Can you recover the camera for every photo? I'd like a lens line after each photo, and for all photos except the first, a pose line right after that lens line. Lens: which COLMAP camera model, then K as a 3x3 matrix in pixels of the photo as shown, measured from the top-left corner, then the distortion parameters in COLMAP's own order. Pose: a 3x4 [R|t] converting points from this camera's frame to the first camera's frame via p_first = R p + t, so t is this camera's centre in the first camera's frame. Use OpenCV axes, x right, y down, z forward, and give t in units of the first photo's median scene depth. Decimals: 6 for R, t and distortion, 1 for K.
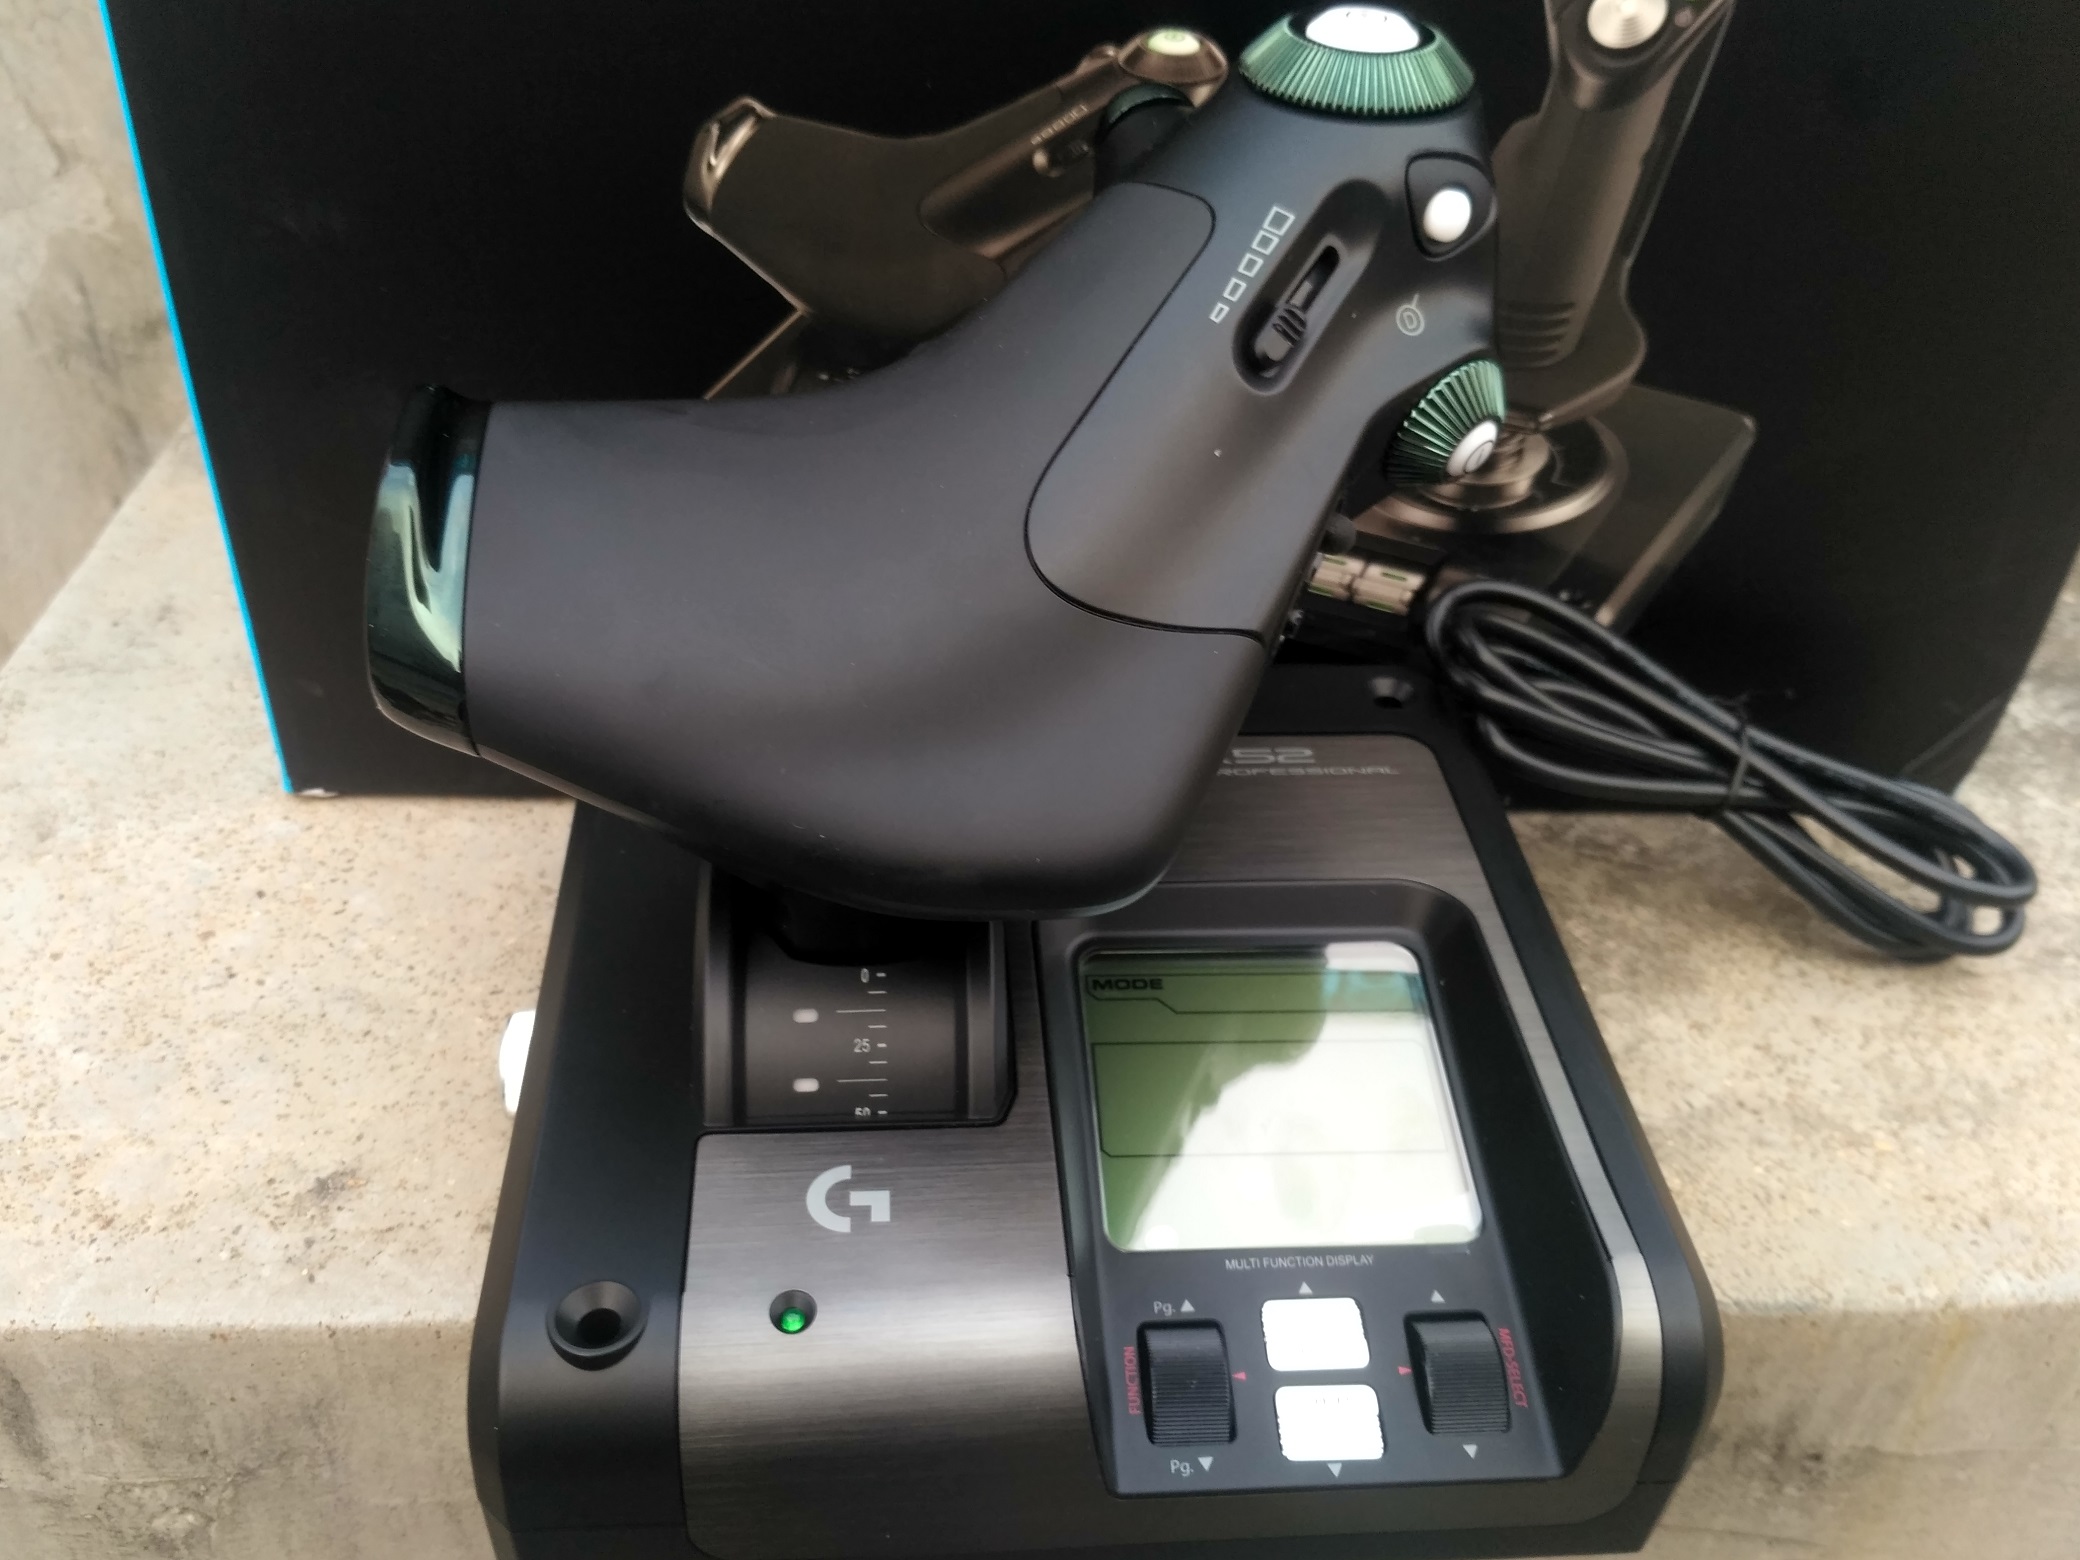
lens RADIAL K [[1985.4, 0, 1045.0], [0, 1985.4, 806.0], [0, 0, 1]] dist [0.058687, -0.189474]
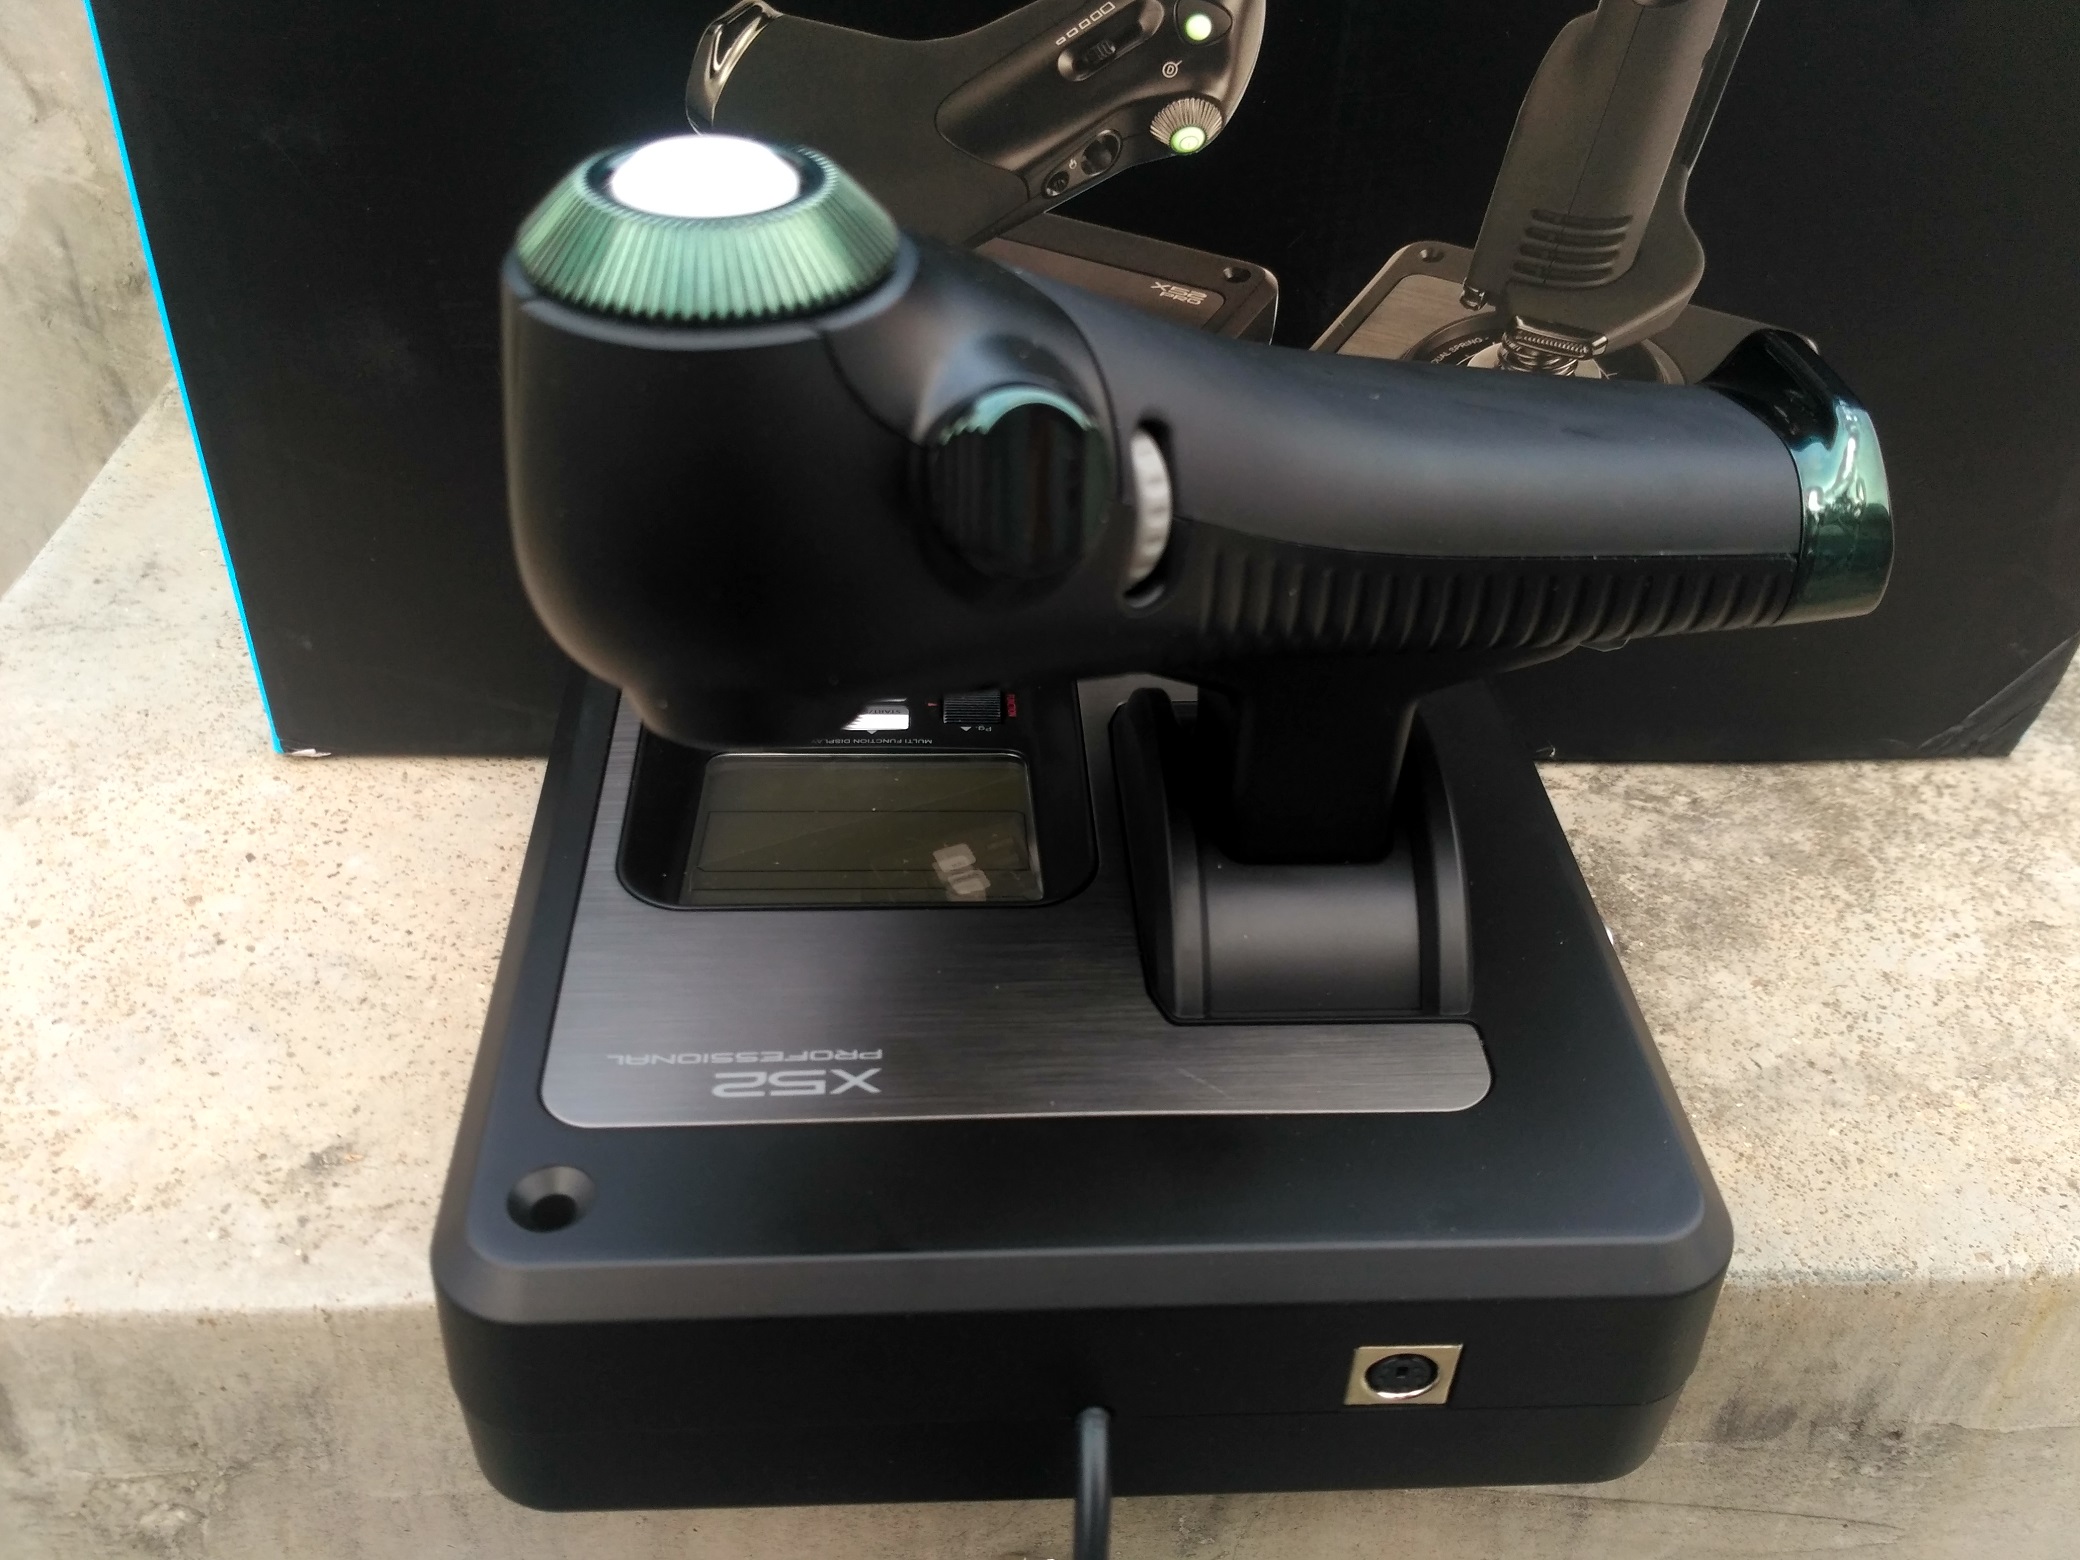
lens RADIAL K [[1985.4, 0, 1041.5], [0, 1985.4, 794.0], [0, 0, 1]] dist [0.058687, -0.189474]
pose [[0.999964, -0.008435, -0.000688, -0.015777], [0.008437, 0.999957, 0.003787, 0.014686], [0.000656, -0.003792, 0.999993, 0.052540]]
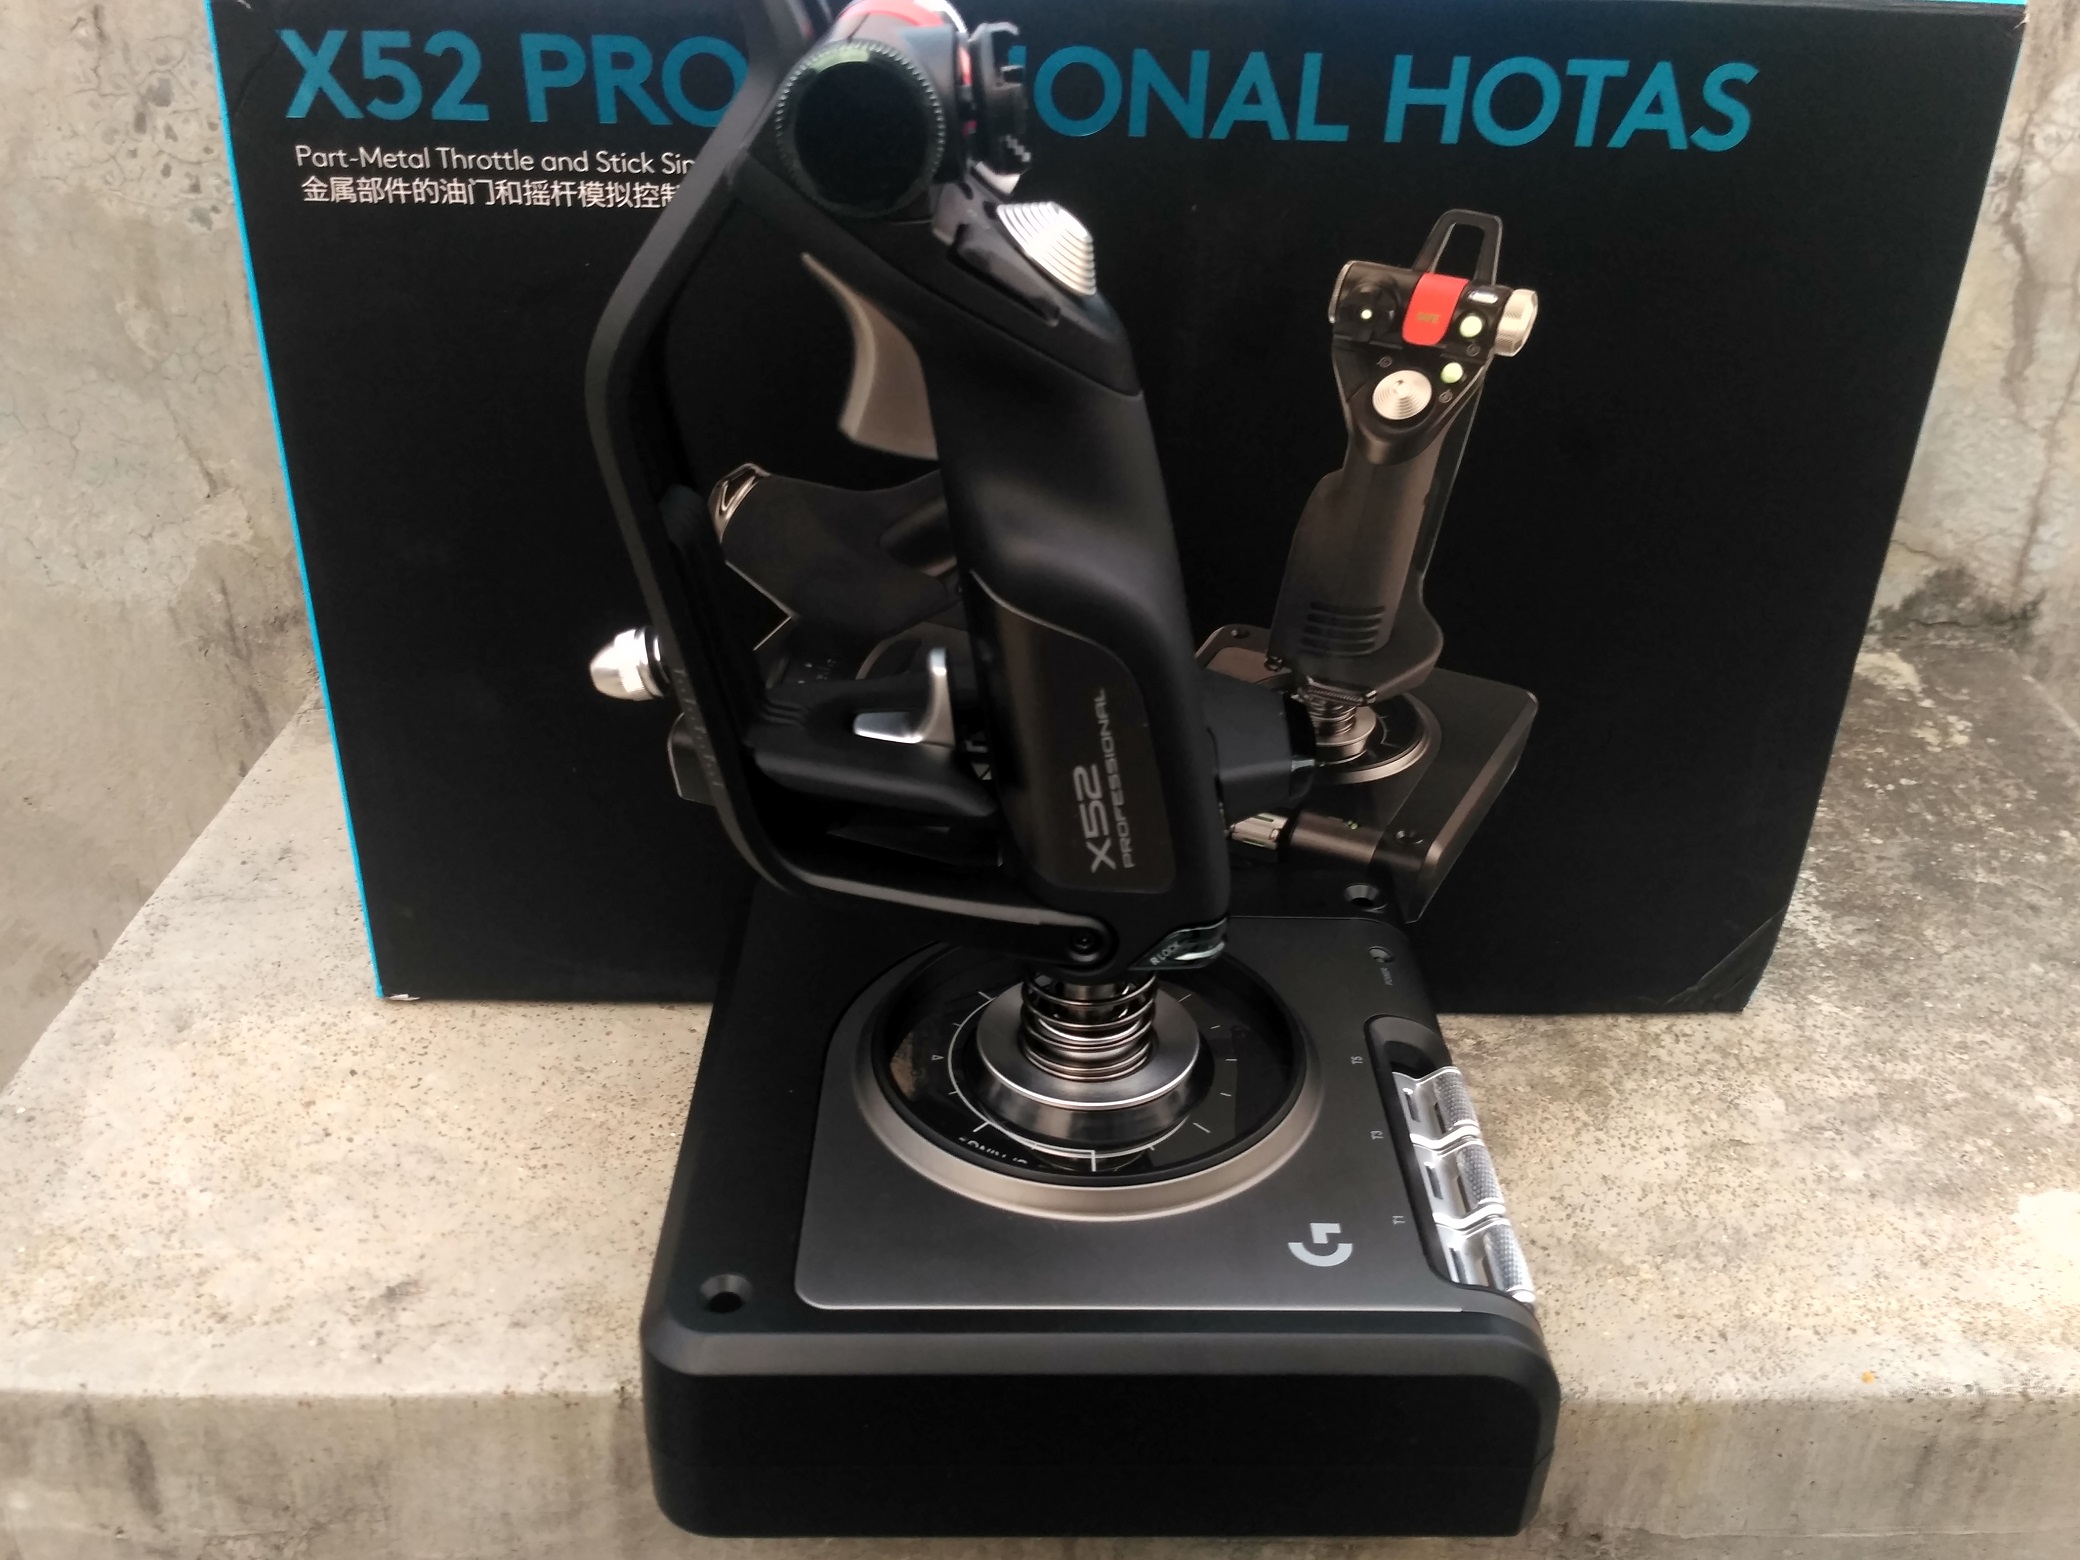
lens RADIAL K [[1985.4, 0, 1058.6], [0, 1985.4, 764.3], [0, 0, 1]] dist [0.058687, -0.189474]
pose [[0.999606, -0.001334, -0.028026, 0.089040], [-0.003095, 0.987531, -0.157393, 0.052551], [0.027886, 0.157418, 0.987138, -0.266743]]
